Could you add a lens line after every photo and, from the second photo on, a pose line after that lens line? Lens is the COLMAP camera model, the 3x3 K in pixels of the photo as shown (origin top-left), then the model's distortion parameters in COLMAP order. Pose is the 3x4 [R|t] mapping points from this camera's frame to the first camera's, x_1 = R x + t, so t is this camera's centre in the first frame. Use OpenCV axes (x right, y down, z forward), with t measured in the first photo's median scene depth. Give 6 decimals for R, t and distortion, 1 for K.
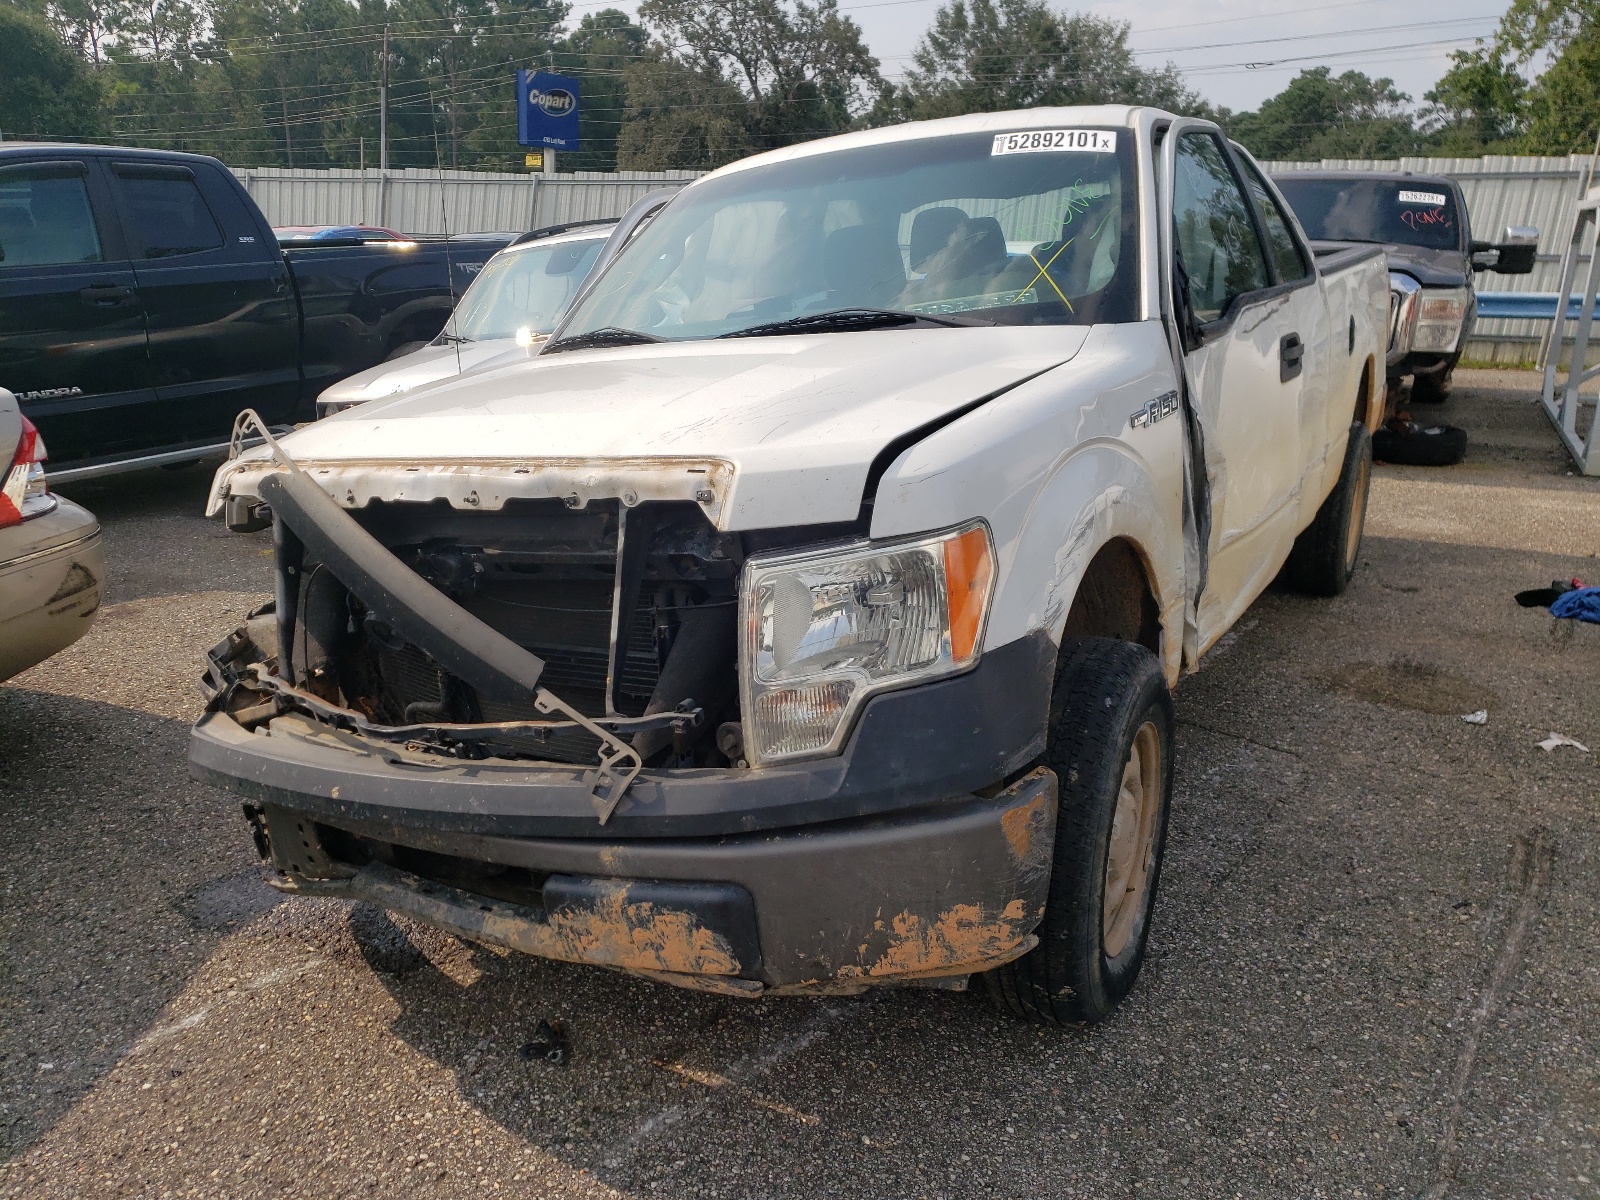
lens RADIAL K [[1197.4, 0, 799.8], [0, 1197.4, 597.1], [0, 0, 1]] dist [0.036396, -0.000543]
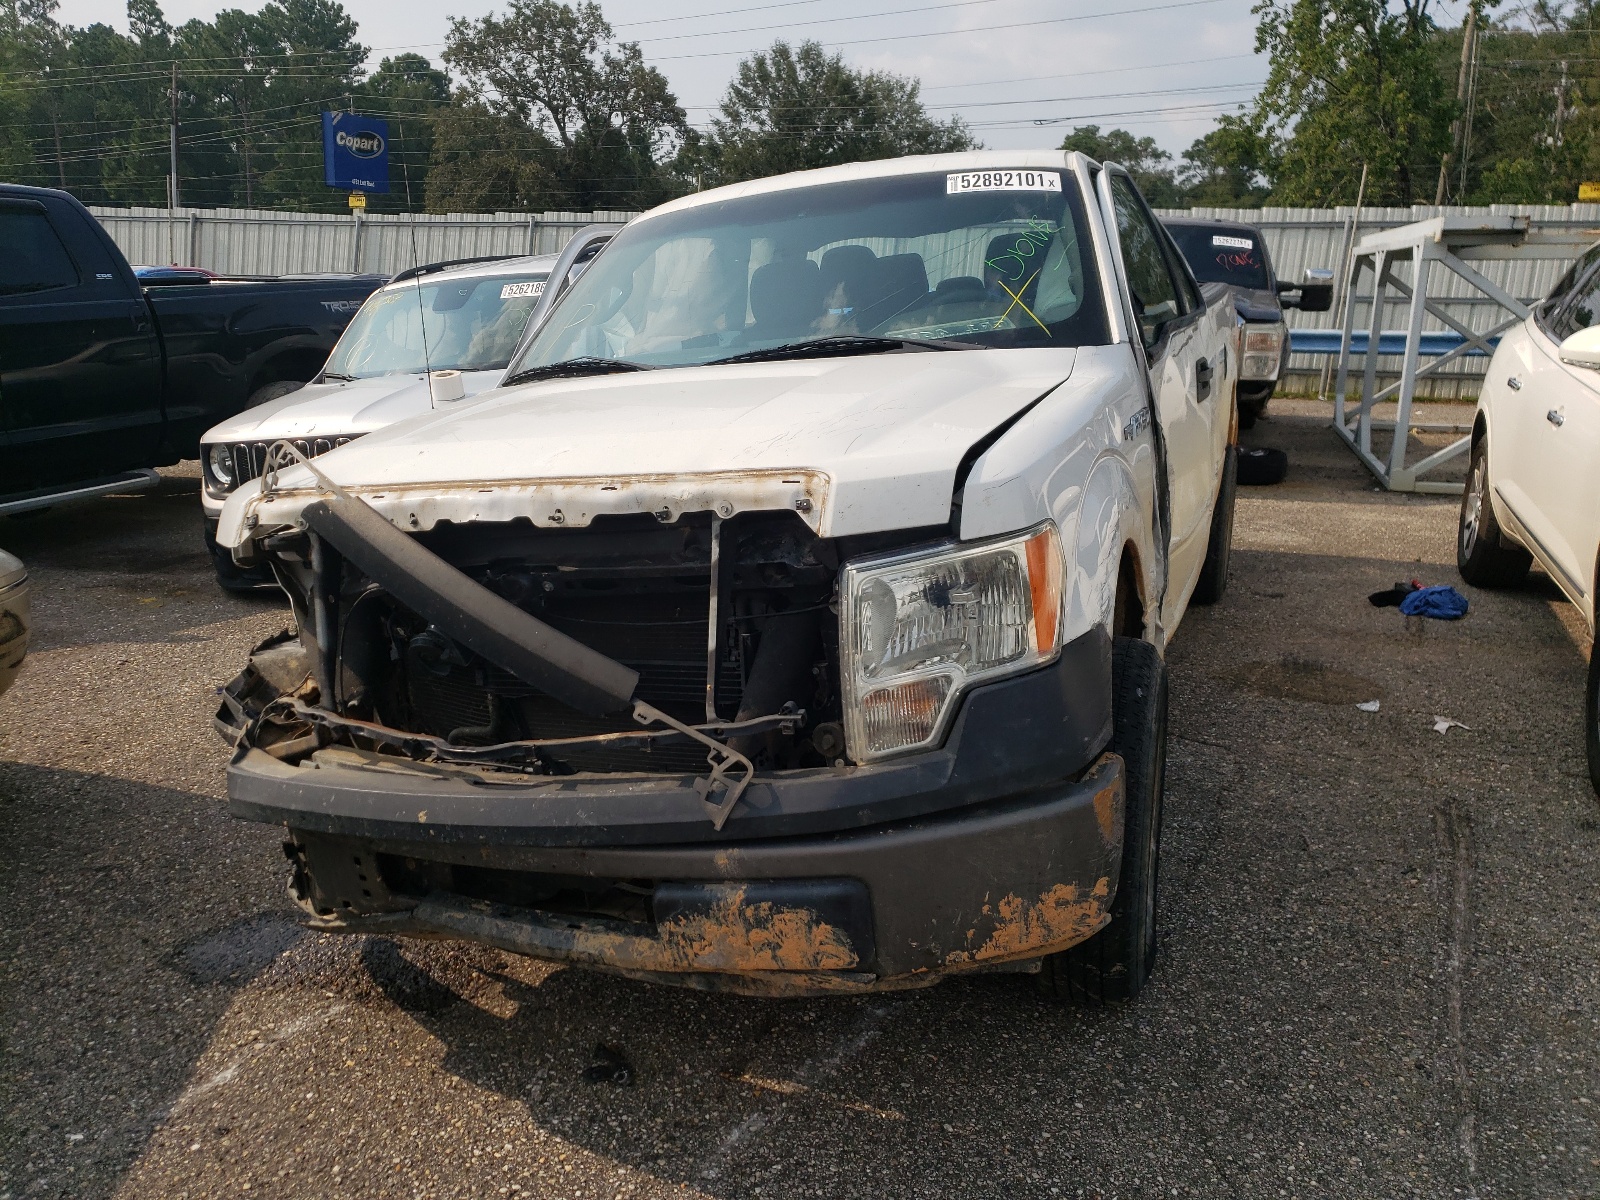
lens RADIAL K [[1197.4, 0, 767.6], [0, 1197.4, 582.7], [0, 0, 1]] dist [0.036396, -0.000543]
pose [[0.989910, -0.034742, 0.137373, -0.184799], [0.040948, 0.998252, -0.042615, 0.018869], [-0.135653, 0.047810, 0.989602, -0.017675]]
